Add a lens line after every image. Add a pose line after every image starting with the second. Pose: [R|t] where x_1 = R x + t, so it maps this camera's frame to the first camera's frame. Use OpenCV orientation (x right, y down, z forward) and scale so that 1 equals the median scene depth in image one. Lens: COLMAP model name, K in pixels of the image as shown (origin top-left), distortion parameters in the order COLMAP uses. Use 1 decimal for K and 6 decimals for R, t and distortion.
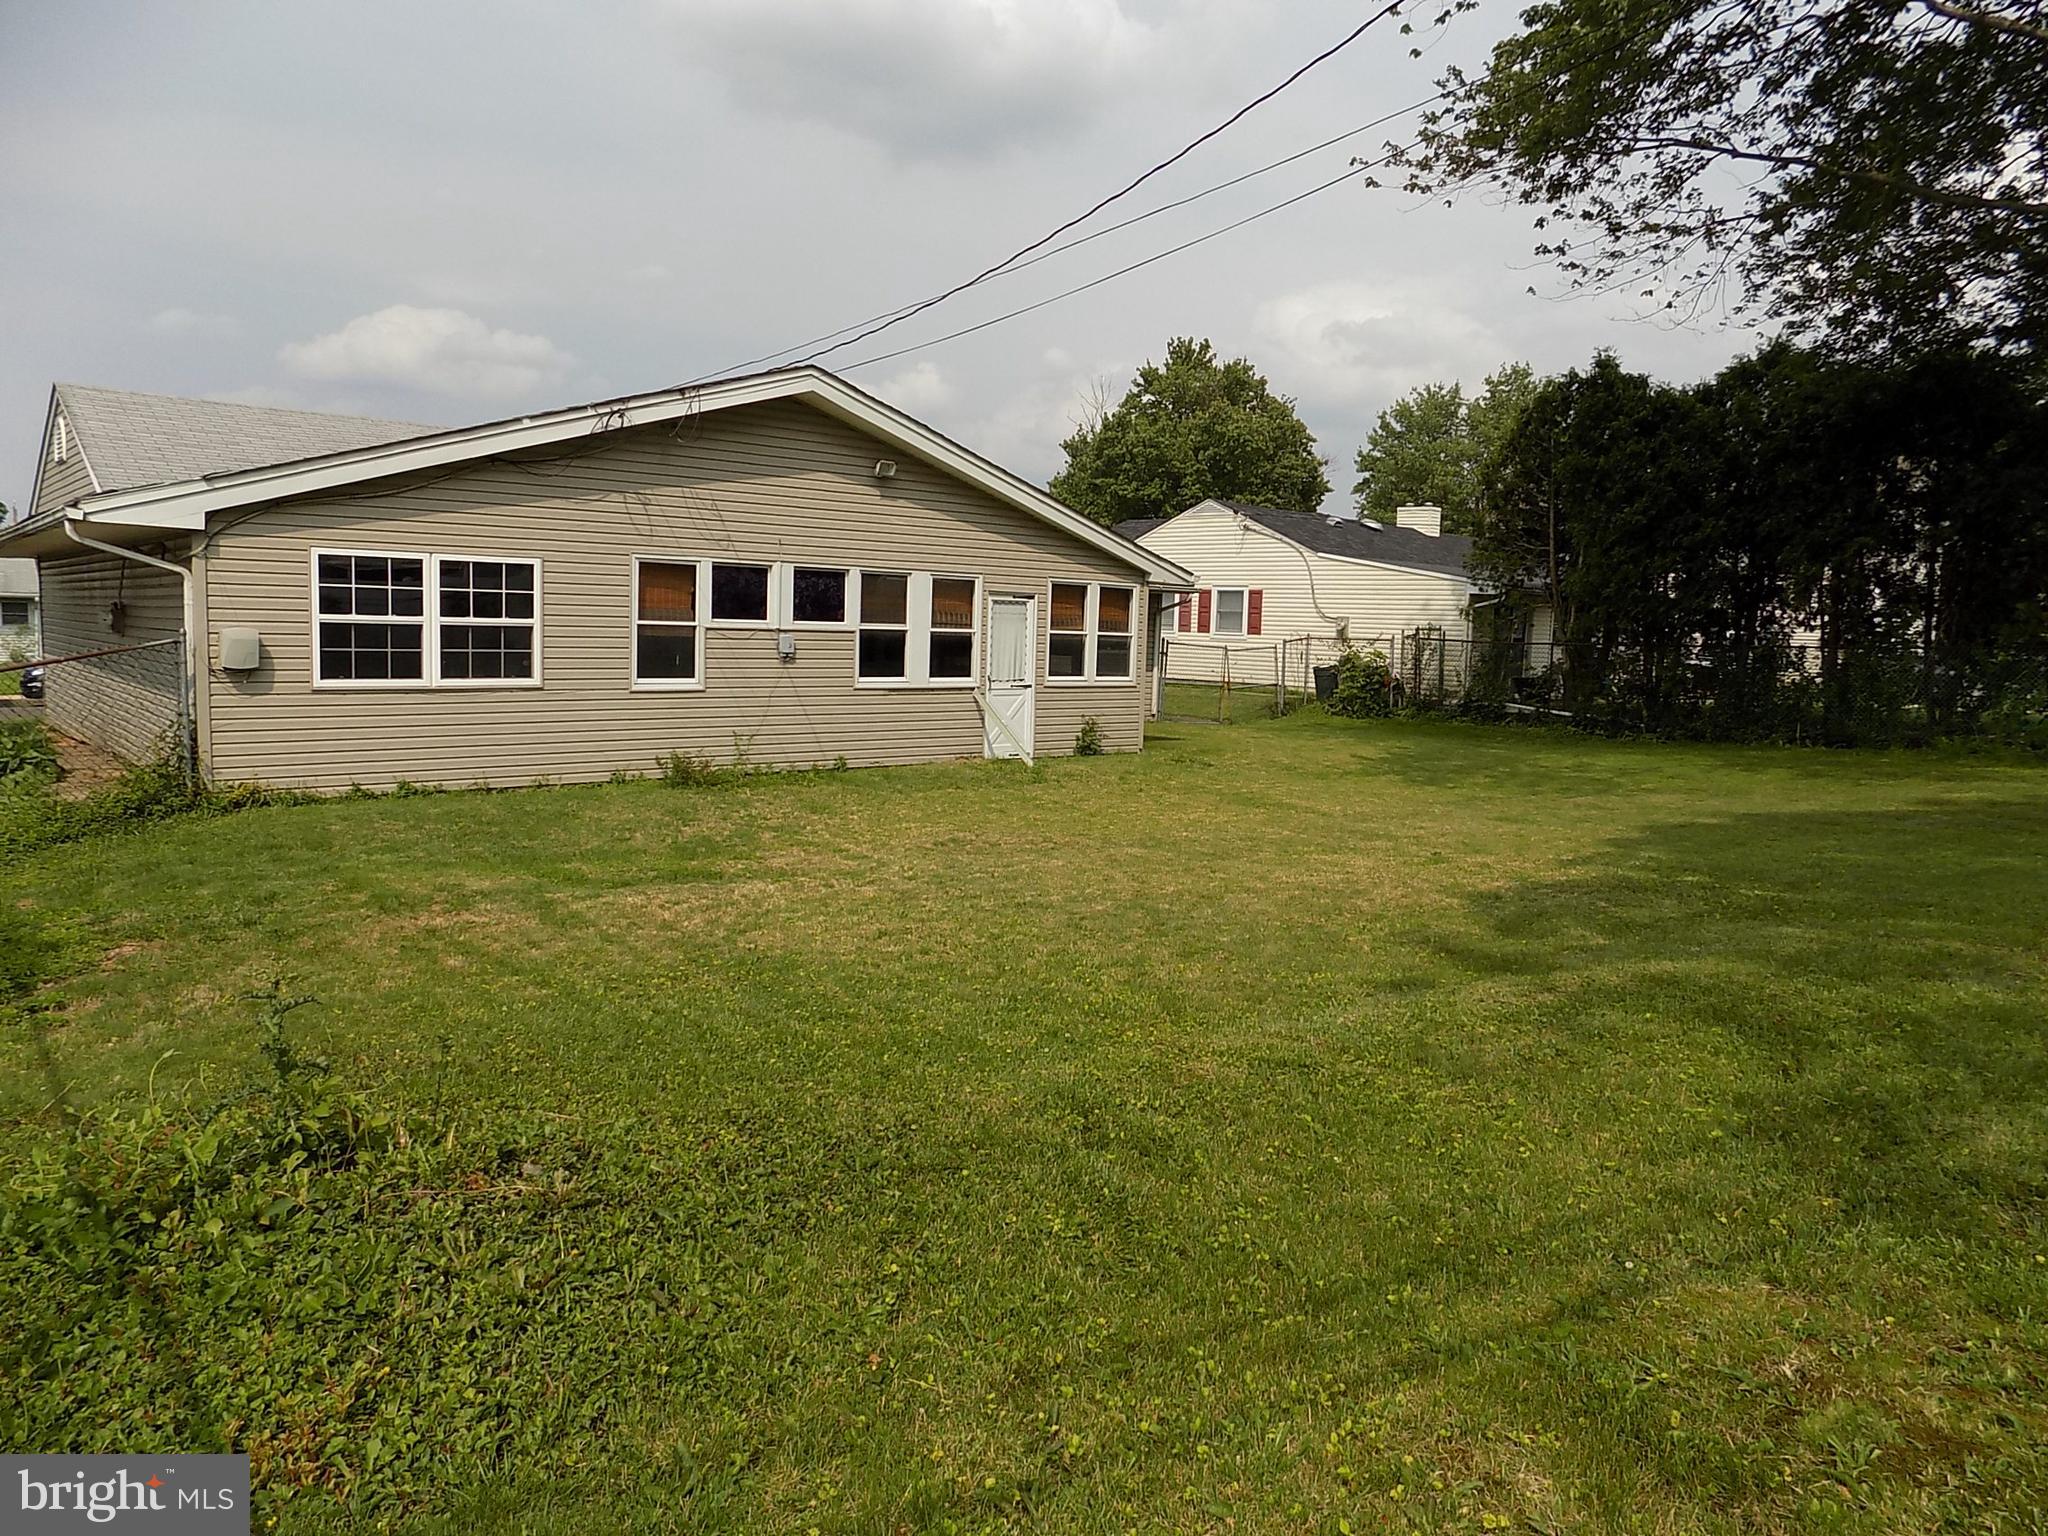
lens RADIAL K [[1365.4, 0, 1023.5], [0, 1365.4, 773.9], [0, 0, 1]] dist [-0.058034, 0.004723]
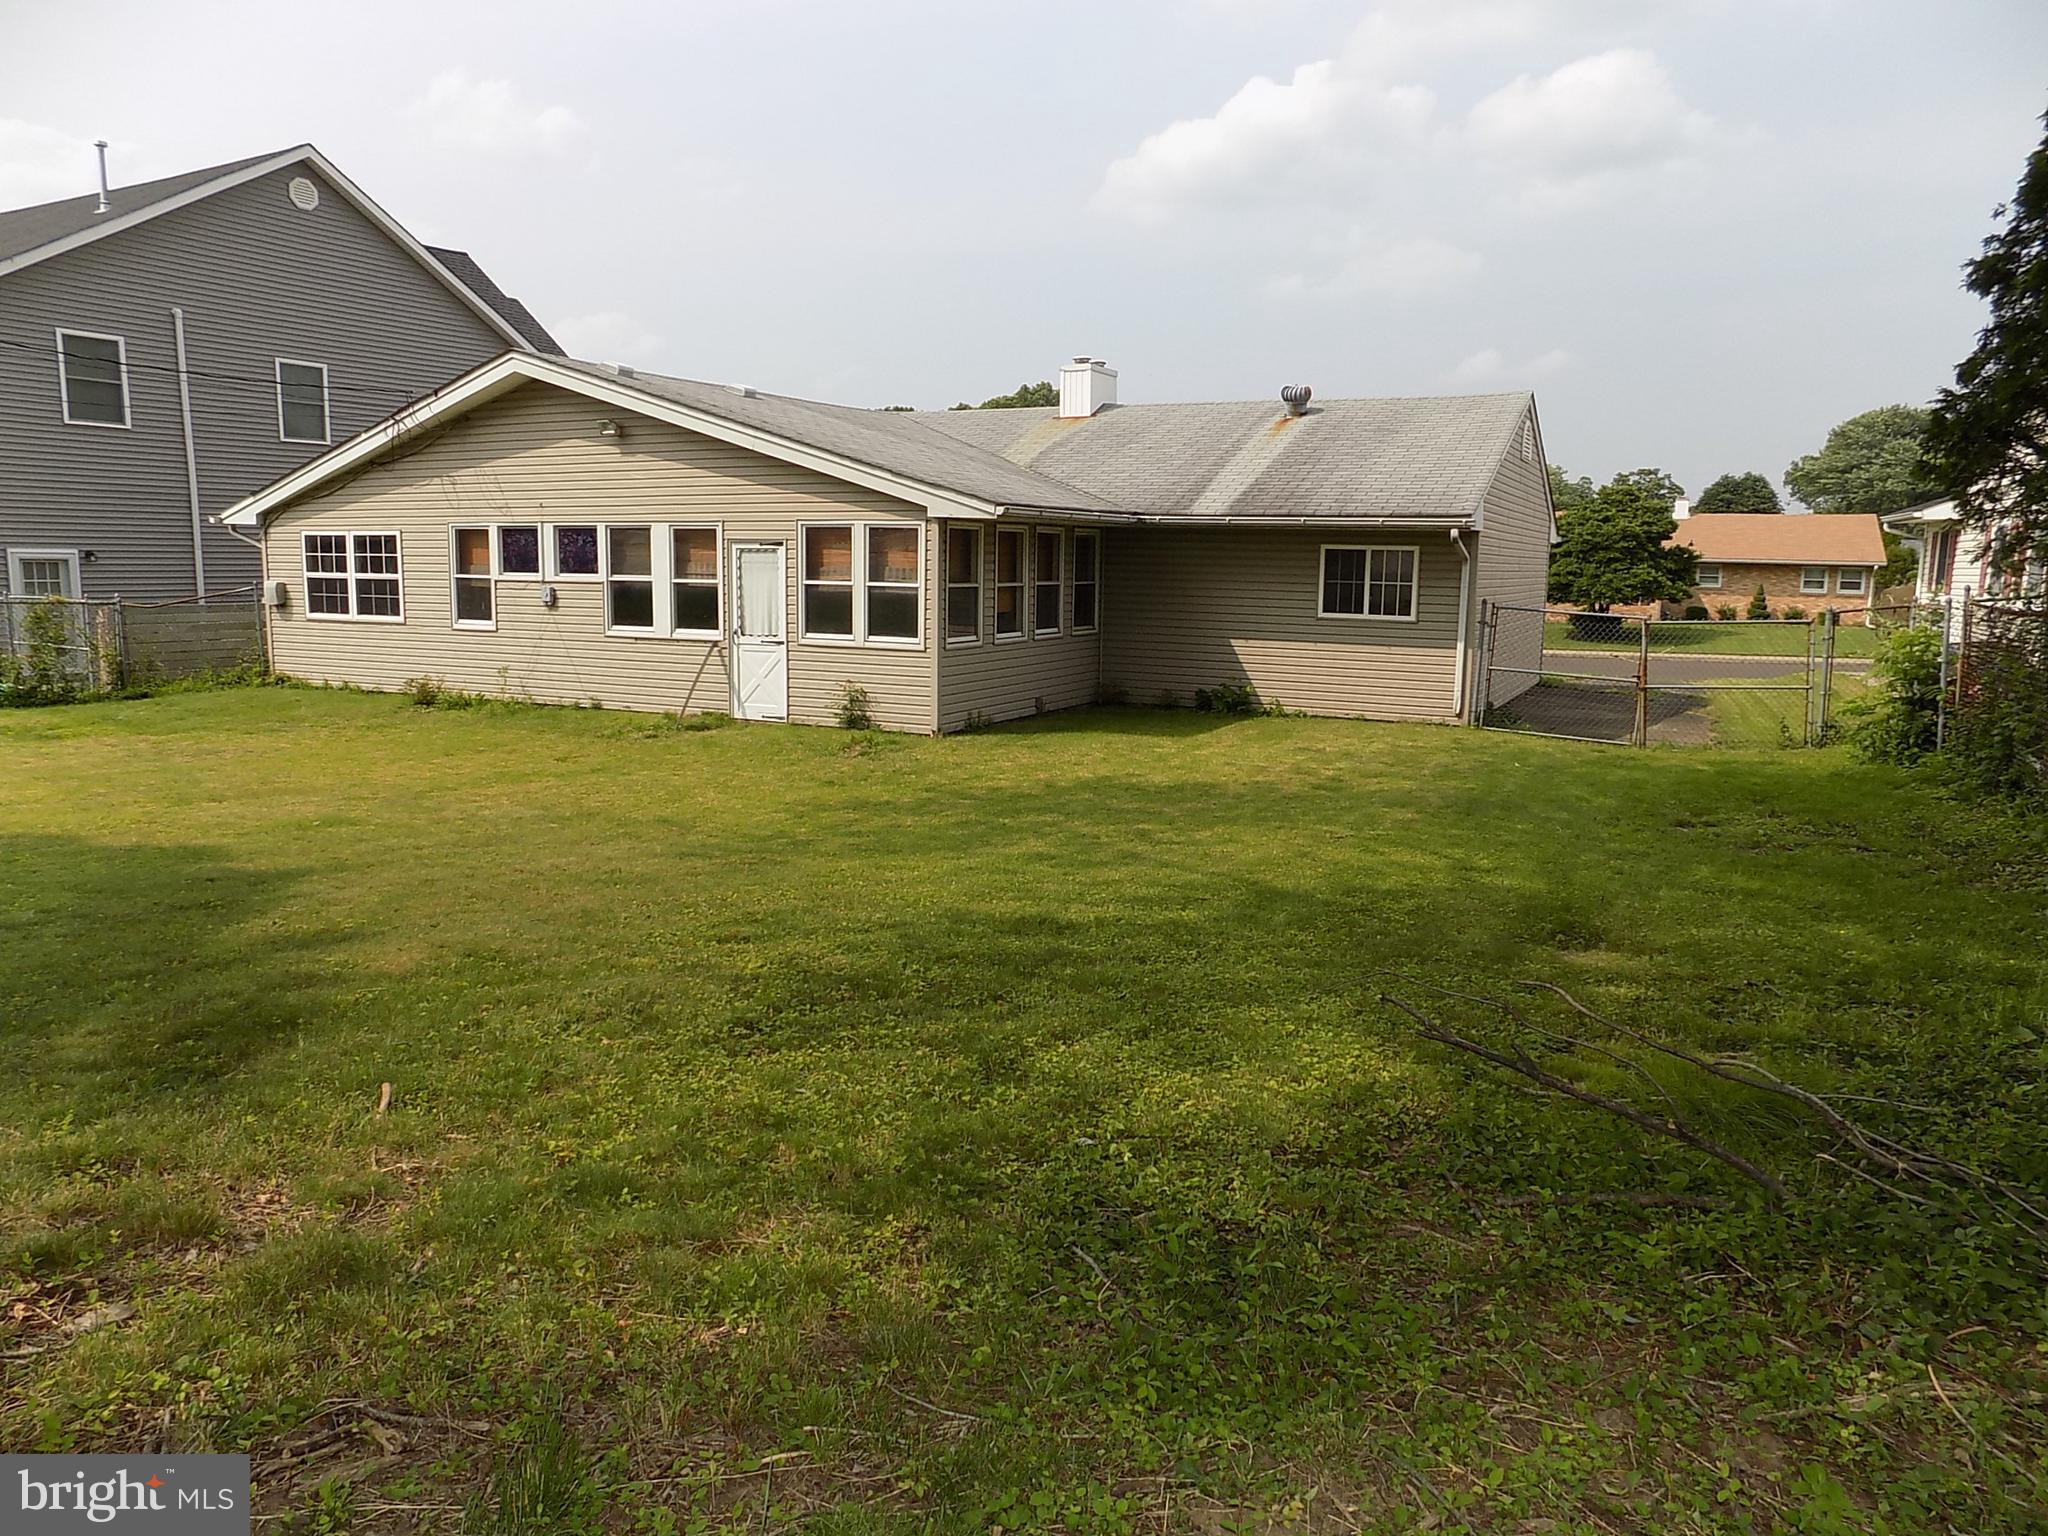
lens RADIAL K [[1365.4, 0, 1023.2], [0, 1365.4, 765.5], [0, 0, 1]] dist [-0.058034, 0.004723]
pose [[0.380917, 0.104726, -0.918659, 1.020600], [-0.109195, 0.991707, 0.067776, -0.071277], [0.918139, 0.074495, 0.389193, 0.915820]]
